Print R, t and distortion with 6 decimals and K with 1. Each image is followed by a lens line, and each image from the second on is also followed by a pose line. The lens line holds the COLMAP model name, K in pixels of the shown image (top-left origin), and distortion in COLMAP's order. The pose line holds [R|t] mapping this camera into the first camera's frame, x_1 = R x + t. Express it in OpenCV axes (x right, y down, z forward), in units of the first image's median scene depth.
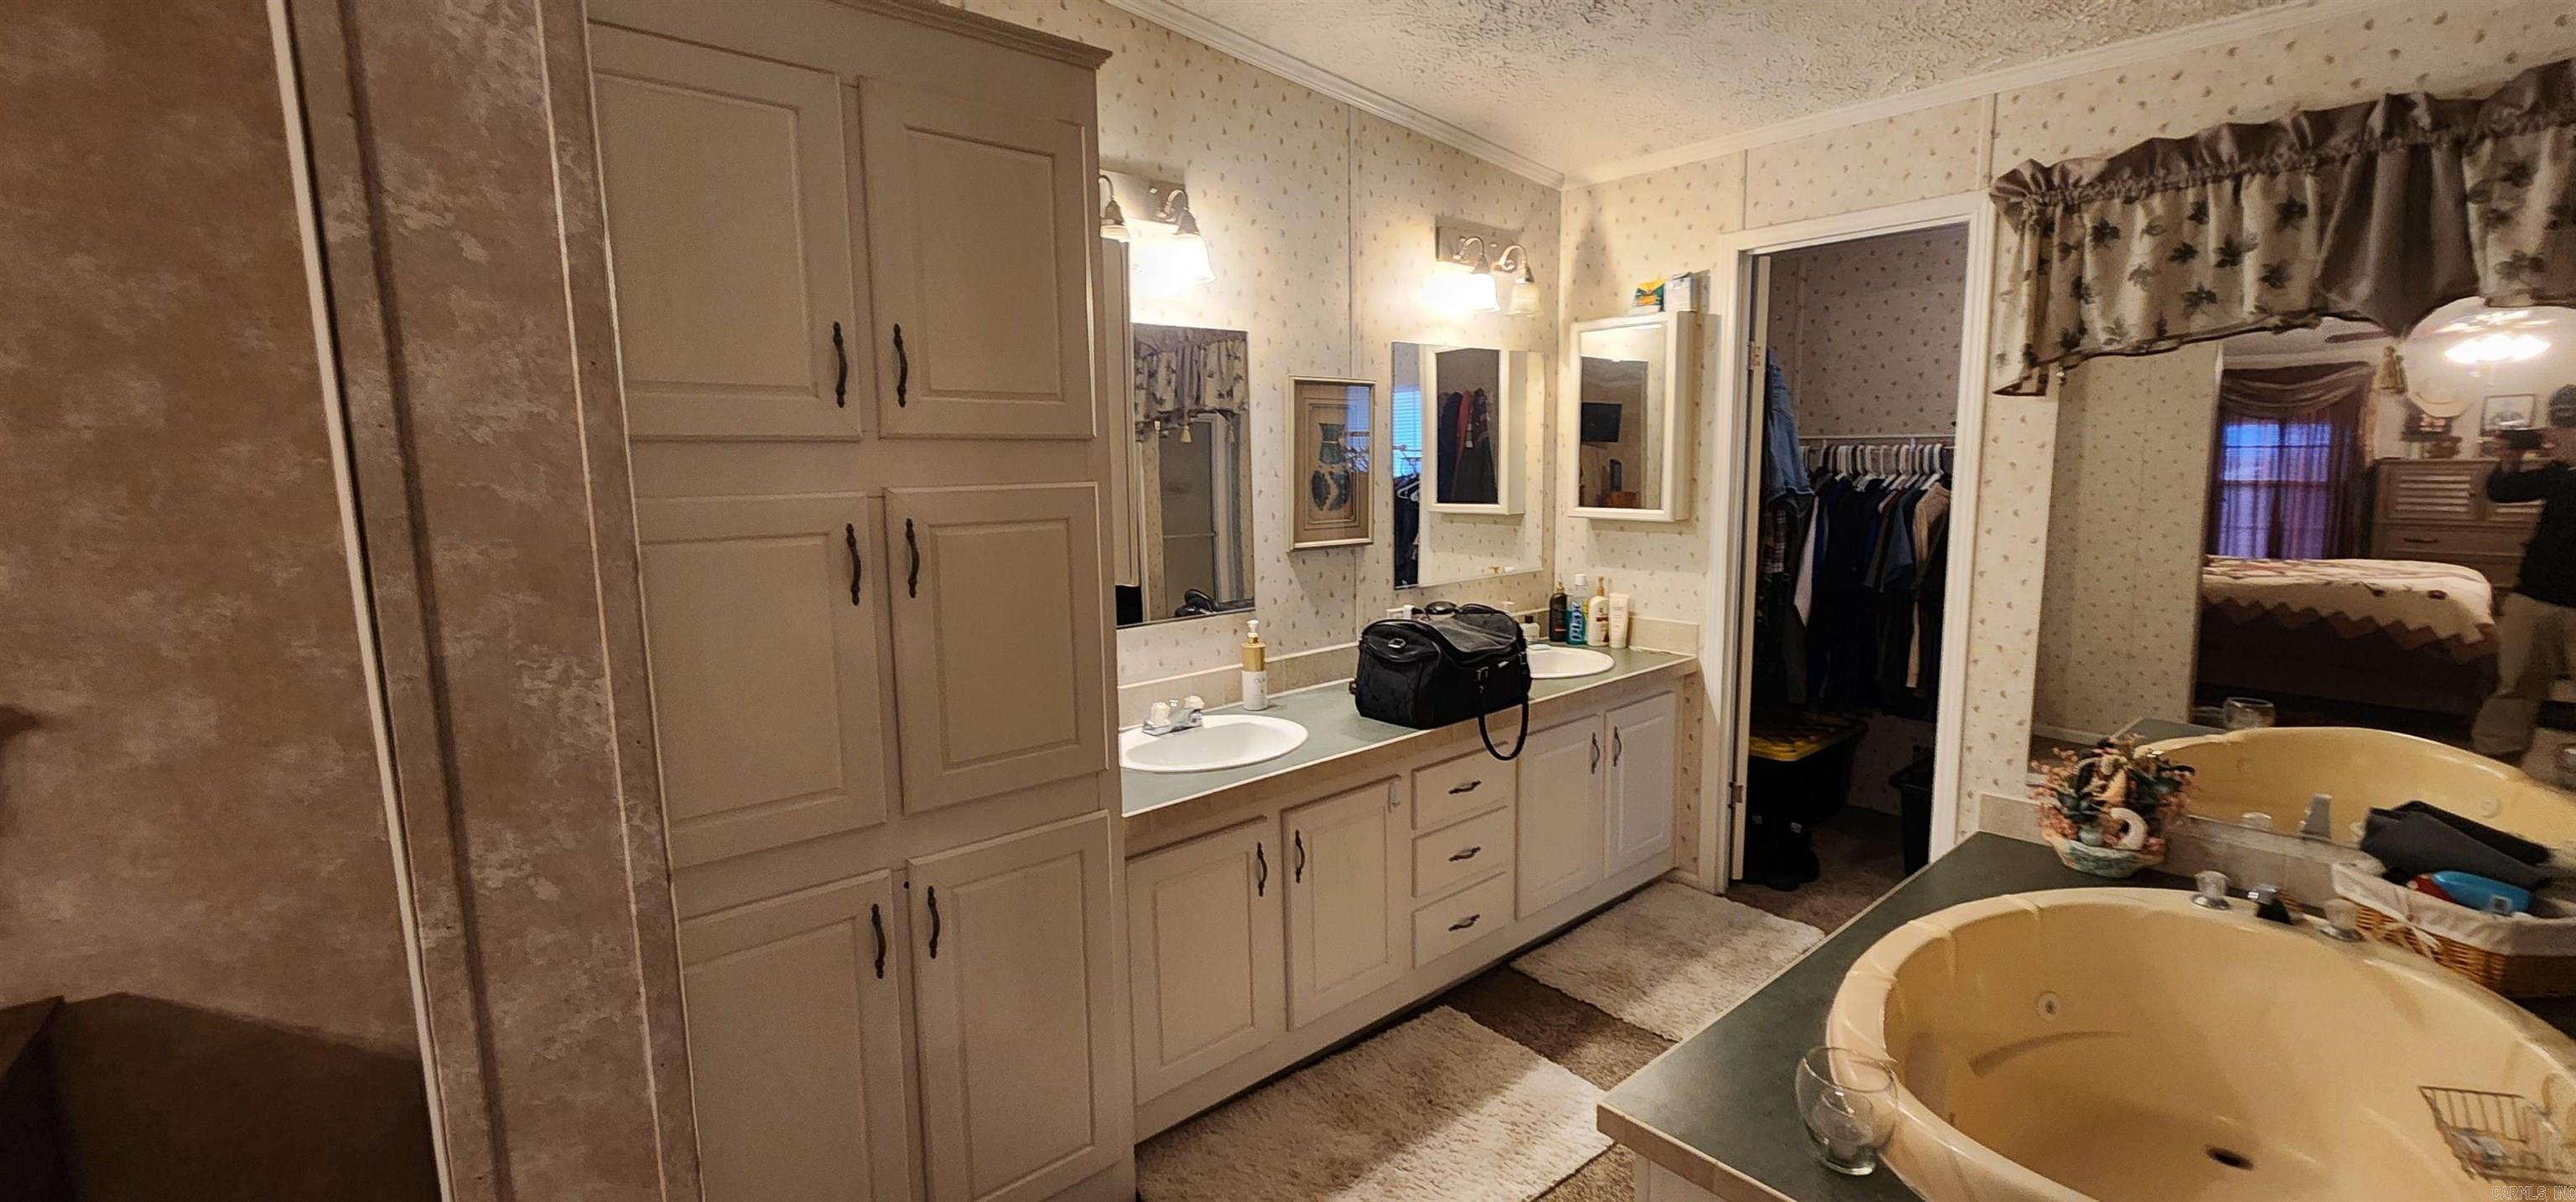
lens RADIAL K [[1061.6, 0, 1281.9], [0, 1061.6, 605.2], [0, 0, 1]] dist [-0.000197, 0.001180]
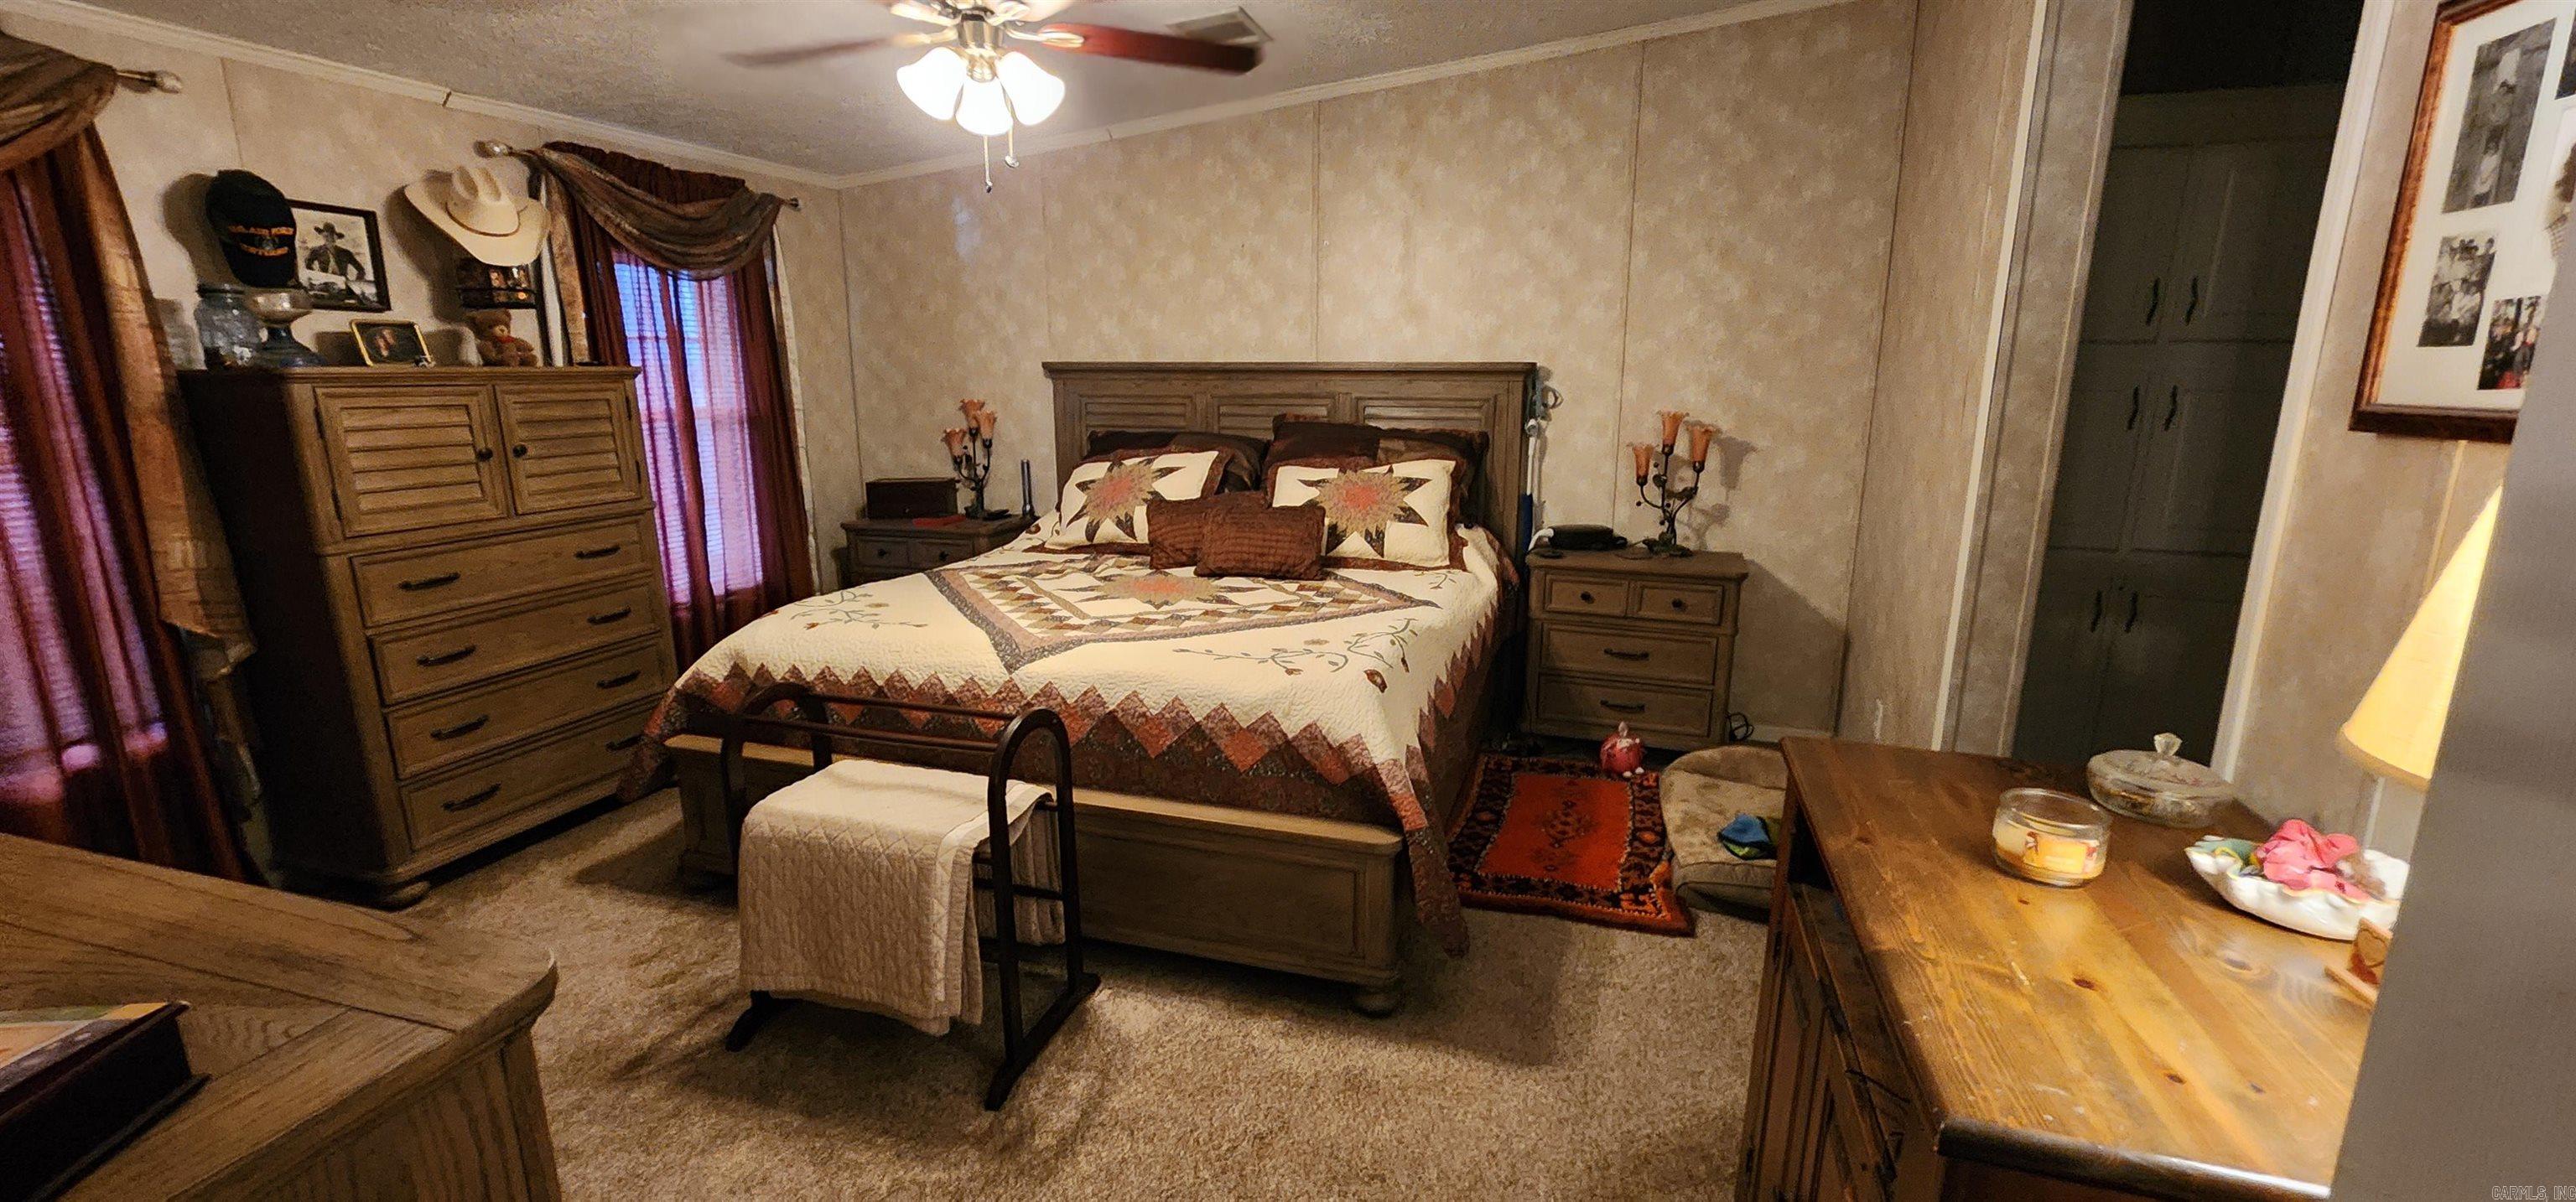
lens RADIAL K [[1061.6, 0, 1287.3], [0, 1061.6, 597.9], [0, 0, 1]] dist [-0.000197, 0.001180]
pose [[0.526388, 0.202575, -0.825759, 0.196752], [-0.127350, 0.979031, 0.158995, 0.083803], [0.840653, 0.021467, 0.541149, -0.583638]]
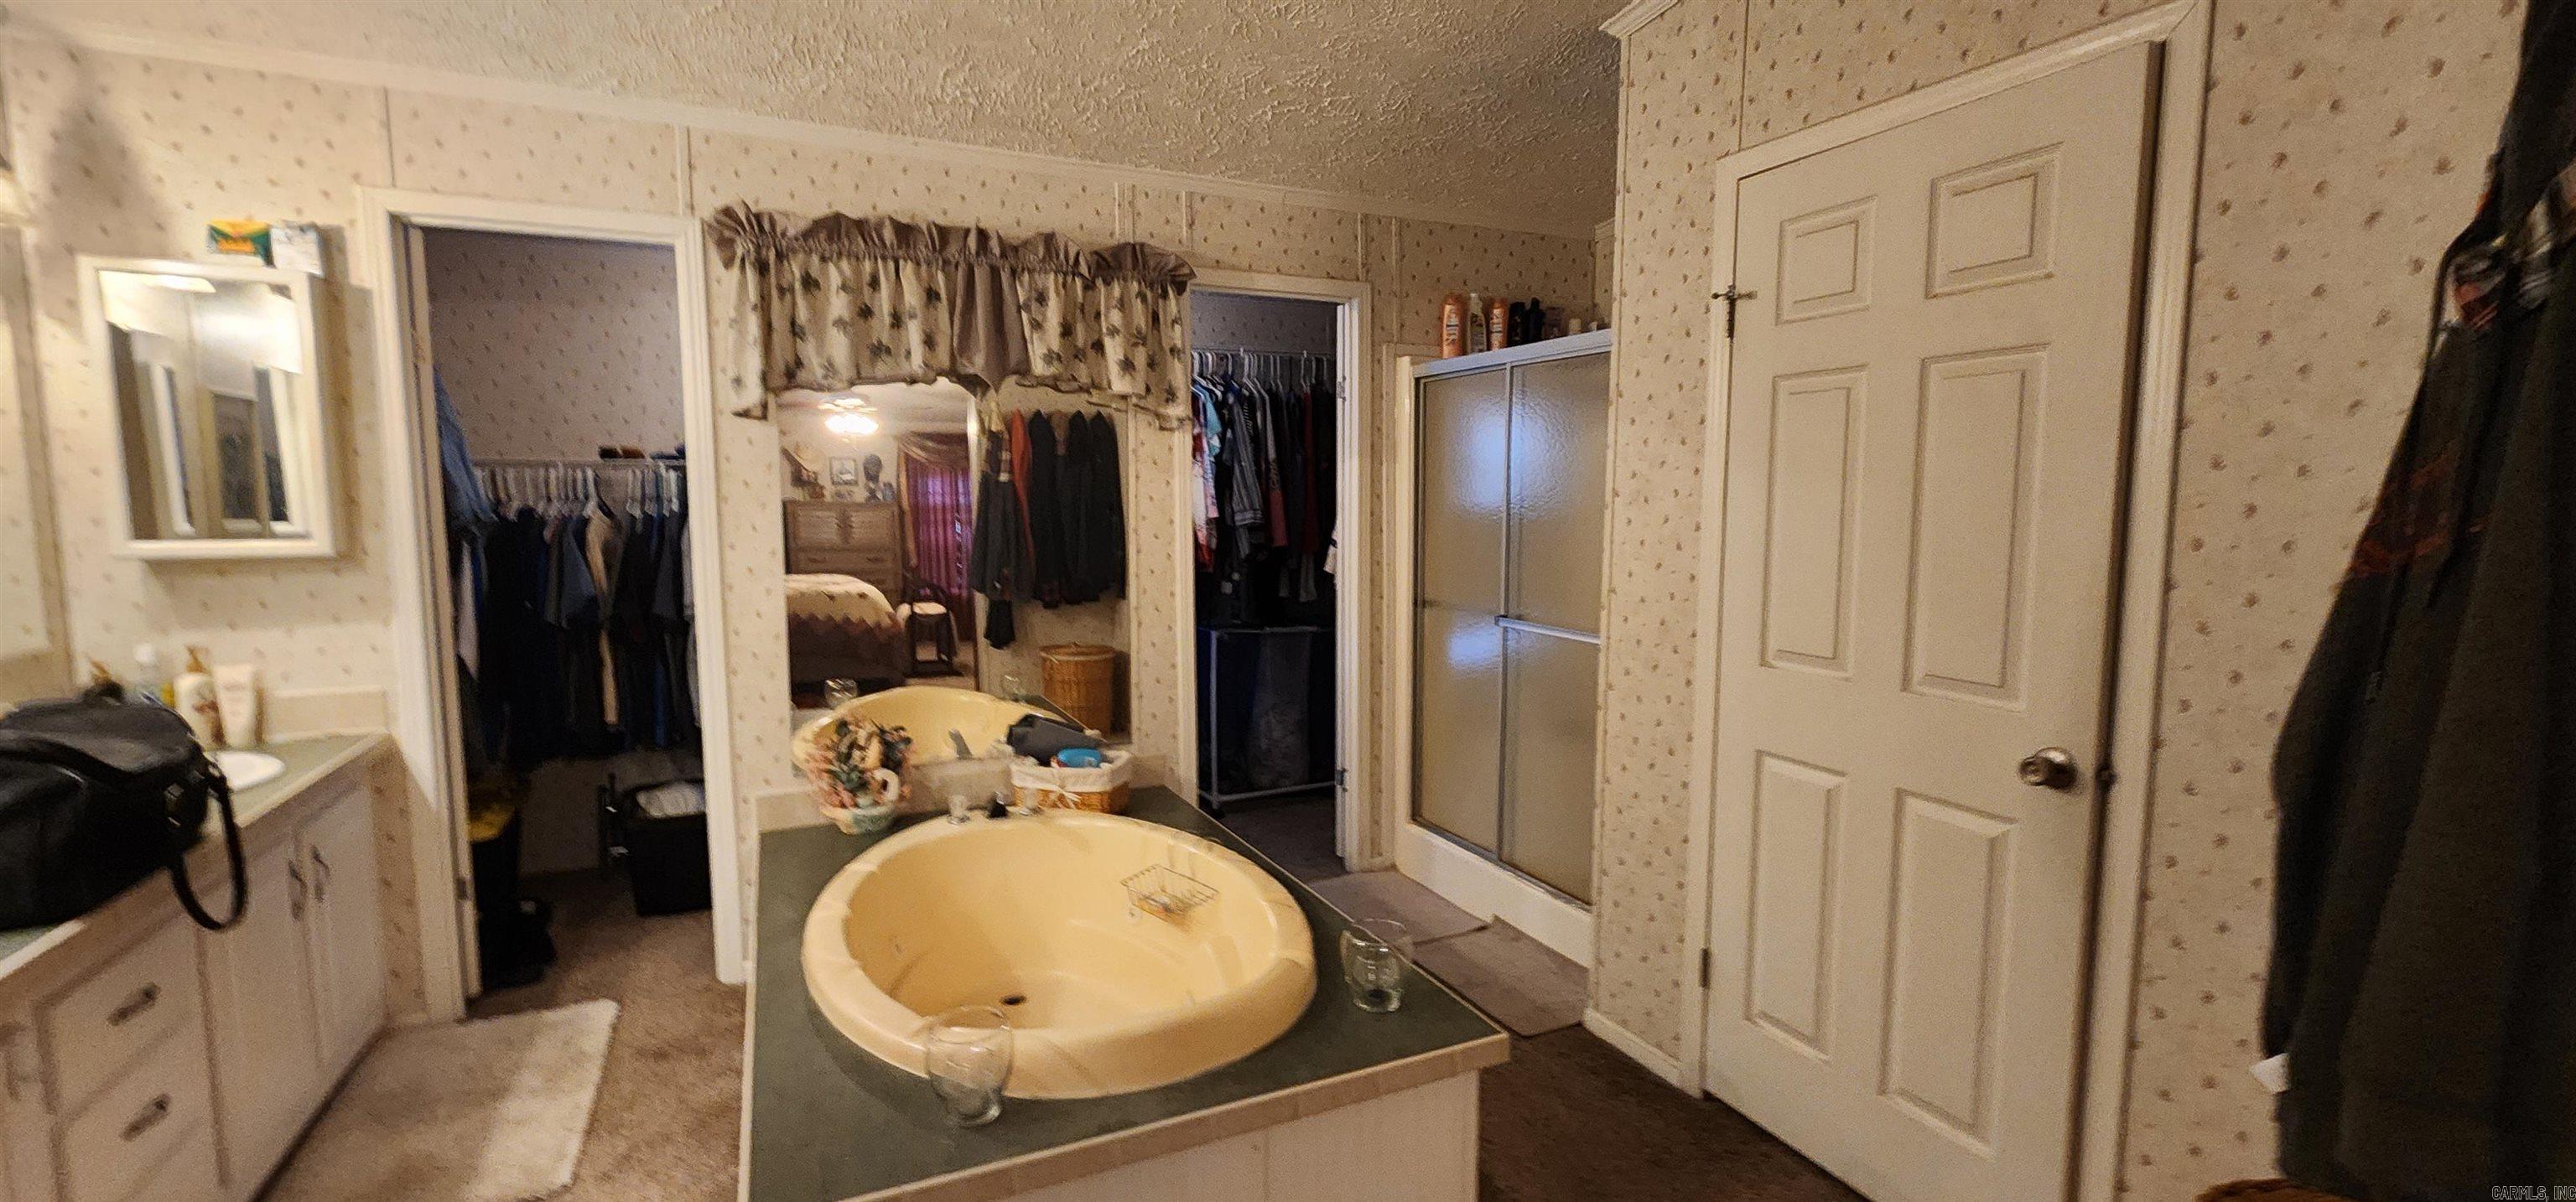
lens RADIAL K [[1061.6, 0, 1274.5], [0, 1061.6, 597.8], [0, 0, 1]] dist [-0.000197, 0.001180]
pose [[0.272757, -0.079502, 0.958792, -0.216219], [0.131965, 0.990252, 0.044569, 0.004912], [-0.952989, 0.114371, 0.280590, 0.222256]]
